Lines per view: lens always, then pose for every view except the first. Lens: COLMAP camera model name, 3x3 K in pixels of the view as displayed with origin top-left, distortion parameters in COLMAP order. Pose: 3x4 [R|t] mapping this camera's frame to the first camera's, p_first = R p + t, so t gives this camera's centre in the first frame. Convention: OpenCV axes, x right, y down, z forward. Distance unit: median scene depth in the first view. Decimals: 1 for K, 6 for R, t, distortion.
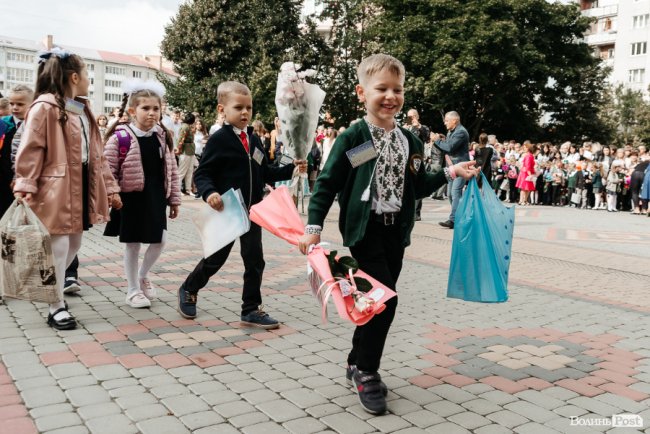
lens RADIAL K [[616.3, 0, 409.6], [0, 616.3, 203.0], [0, 0, 1]] dist [-0.004532, 0.000446]
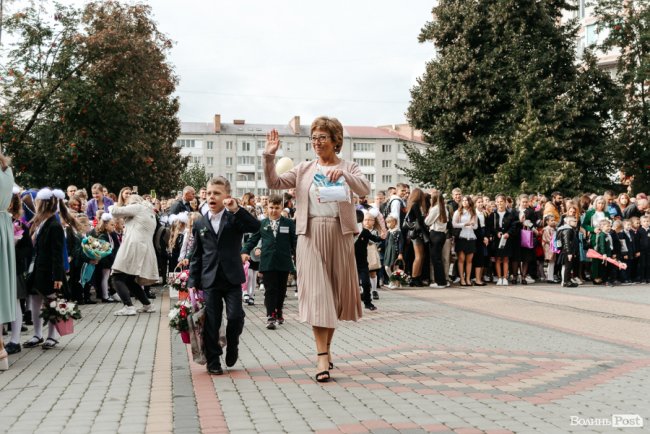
lens RADIAL K [[804.4, 0, 325.8], [0, 804.4, 224.2], [0, 0, 1]] dist [0.013098, 0.041550]
pose [[0.877794, -0.067295, -0.474289, 0.013107], [0.023975, 0.995014, -0.096807, 0.001476], [0.478439, 0.073605, 0.875031, -0.012967]]
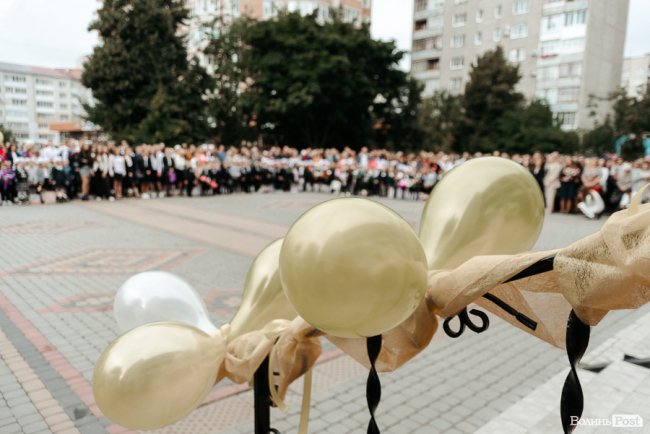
lens RADIAL K [[491.2, 0, 327.0], [0, 491.2, 221.3], [0, 0, 1]] dist [-0.002288, -0.002910]
pose [[0.997466, -0.035267, 0.061796, 0.044377], [0.030103, 0.996129, 0.082584, -0.022829], [-0.064470, -0.080514, 0.994666, -0.097600]]
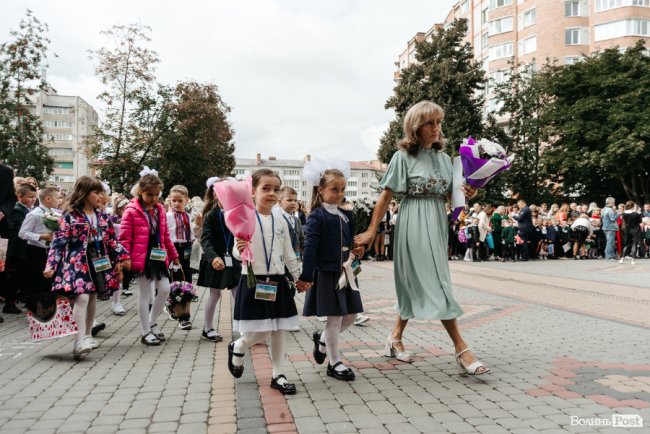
lens RADIAL K [[504.4, 0, 326.7], [0, 504.4, 224.4], [0, 0, 1]] dist [0.009500, -0.009739]
pose [[0.878339, -0.062188, -0.473976, 0.014947], [0.020015, 0.995417, -0.093514, 0.002411], [0.477619, 0.072650, 0.875558, -0.016188]]
